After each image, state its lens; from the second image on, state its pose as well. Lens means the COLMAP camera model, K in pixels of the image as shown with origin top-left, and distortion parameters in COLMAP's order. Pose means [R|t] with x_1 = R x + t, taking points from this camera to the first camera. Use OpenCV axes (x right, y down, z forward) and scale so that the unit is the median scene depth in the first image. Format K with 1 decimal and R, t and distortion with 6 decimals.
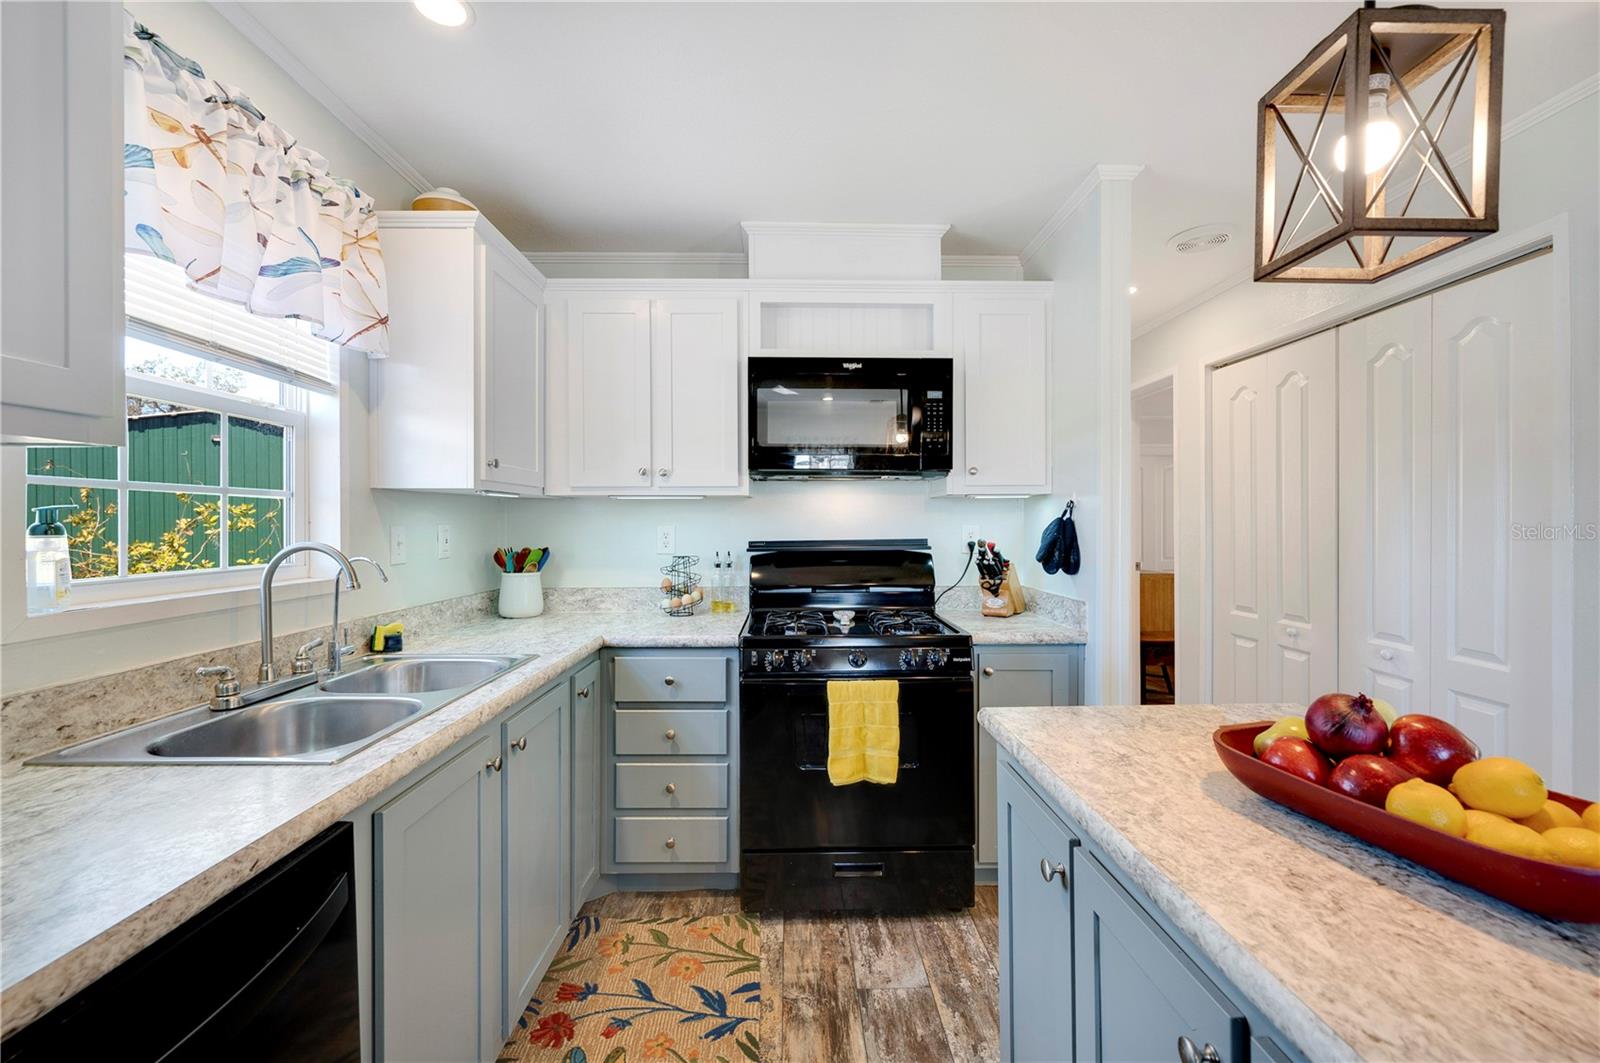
lens RADIAL K [[651.5, 0, 799.0], [0, 651.5, 524.2], [0, 0, 1]] dist [-0.001865, -0.002425]
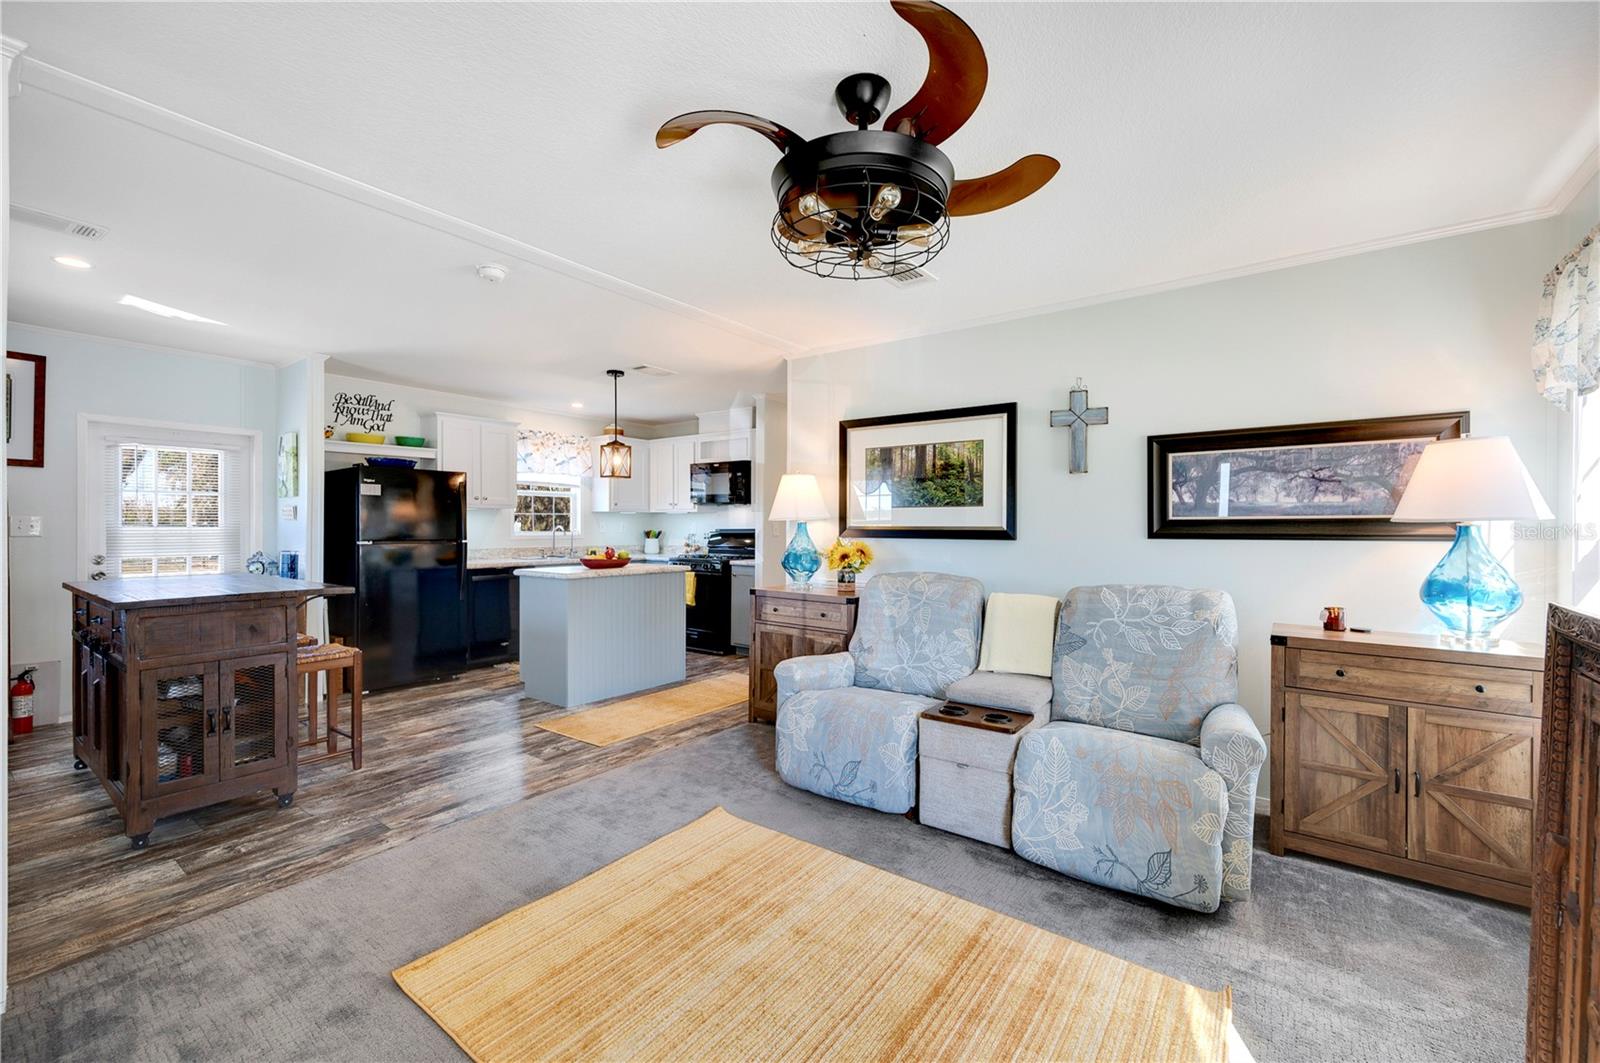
lens RADIAL K [[651.5, 0, 812.7], [0, 651.5, 531.7], [0, 0, 1]] dist [-0.001865, -0.002425]
pose [[0.797190, 0.012539, -0.603598, 2.372894], [-0.008231, 0.999917, 0.009902, 0.010870], [0.603672, -0.002925, 0.797227, -1.098927]]
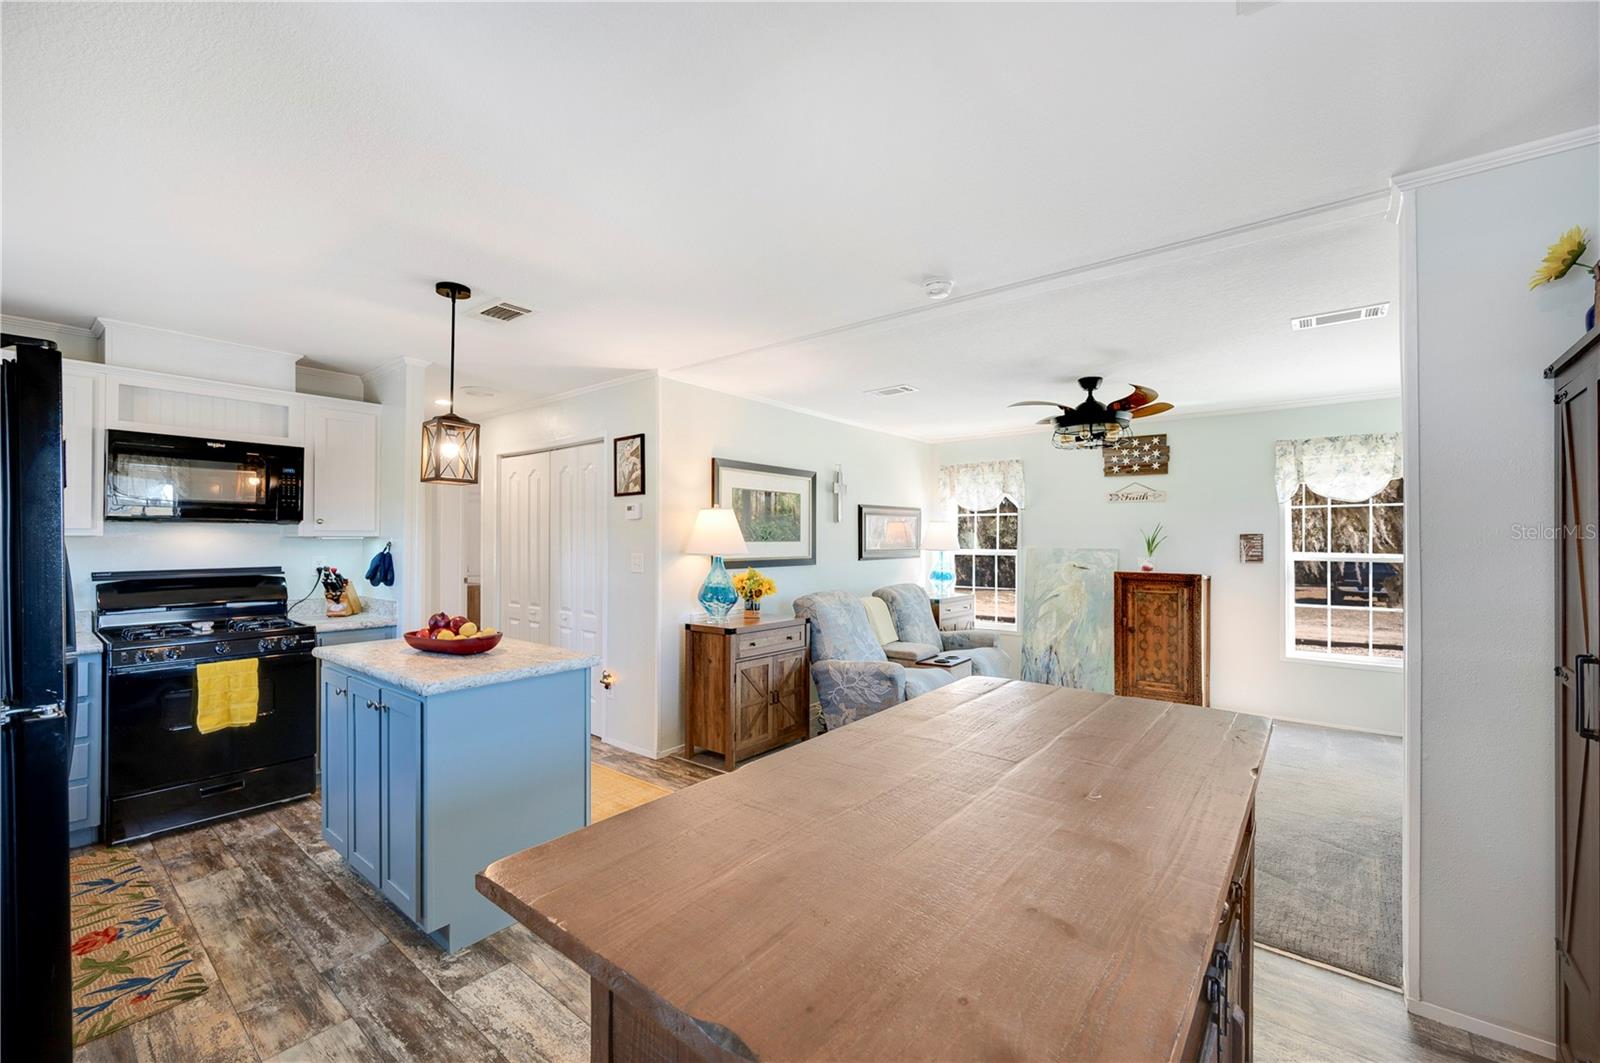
lens RADIAL K [[651.5, 0, 820.7], [0, 651.5, 535.2], [0, 0, 1]] dist [-0.001865, -0.002425]
pose [[0.629744, 0.010214, 0.776736, -0.206561], [-0.002256, 0.999933, -0.011320, -0.041232], [-0.776800, 0.005377, 0.629725, -1.015528]]
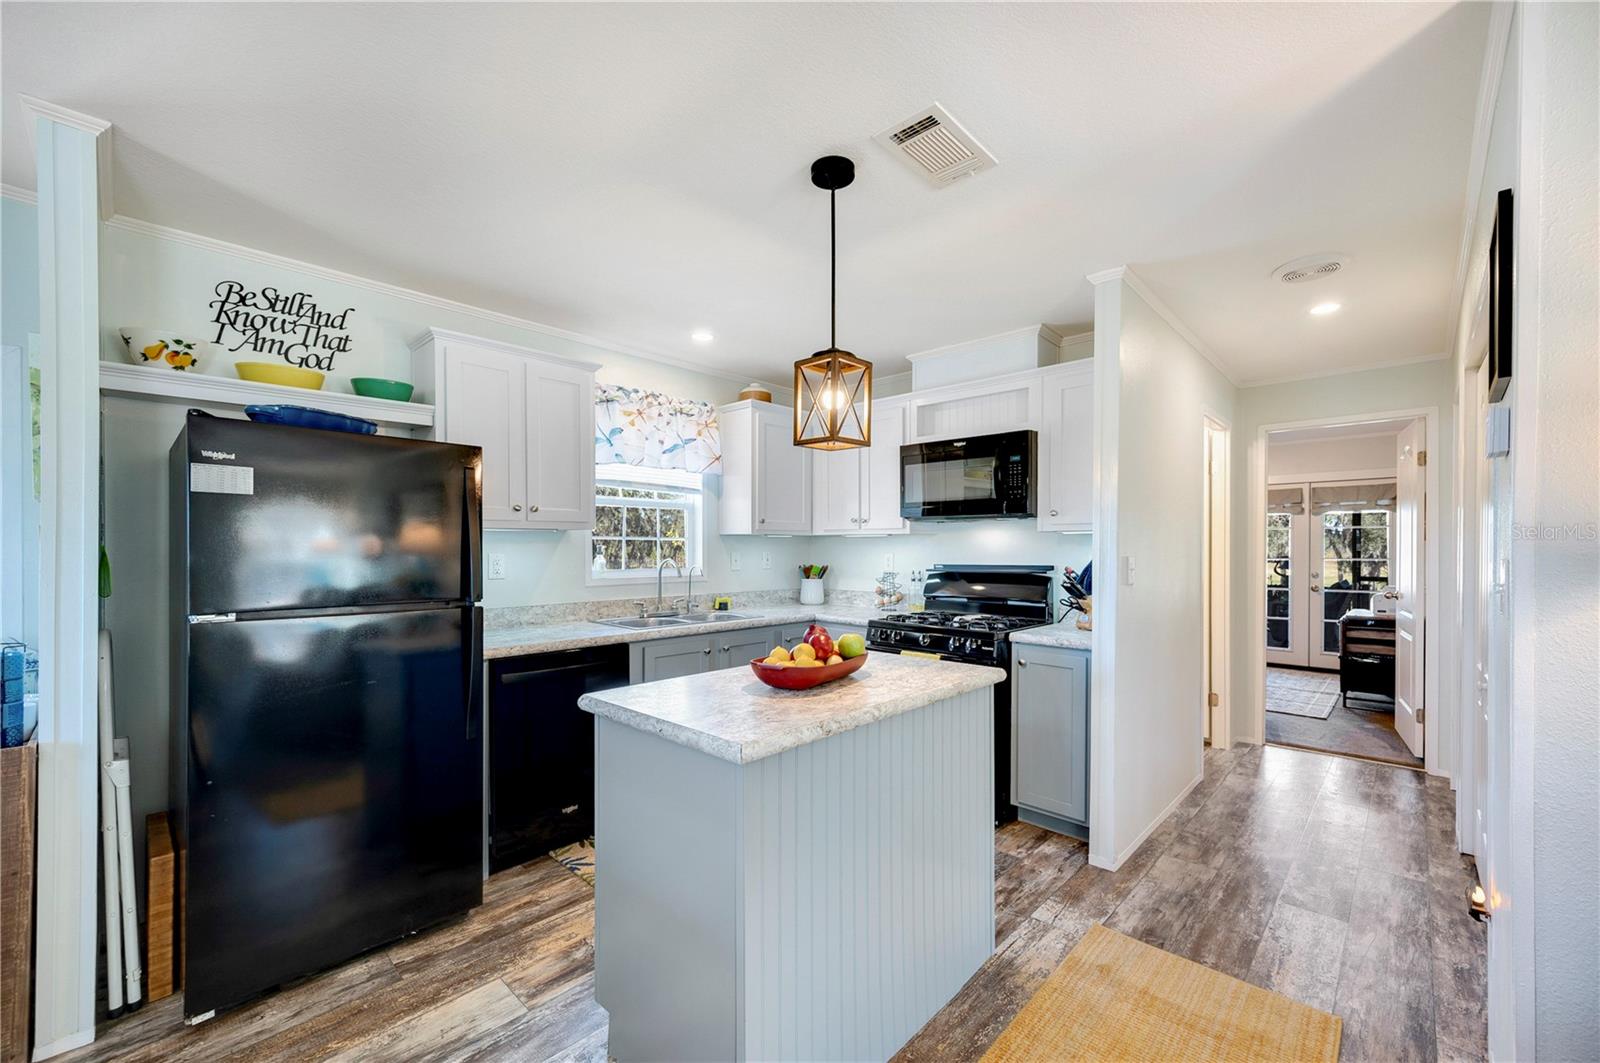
lens RADIAL K [[651.5, 0, 799.8], [0, 651.5, 547.6], [0, 0, 1]] dist [-0.001865, -0.002425]
pose [[0.709927, 0.005292, -0.704255, 0.964306], [-0.005095, 0.999984, 0.002379, -0.016587], [0.704257, 0.001899, 0.709943, -0.314815]]
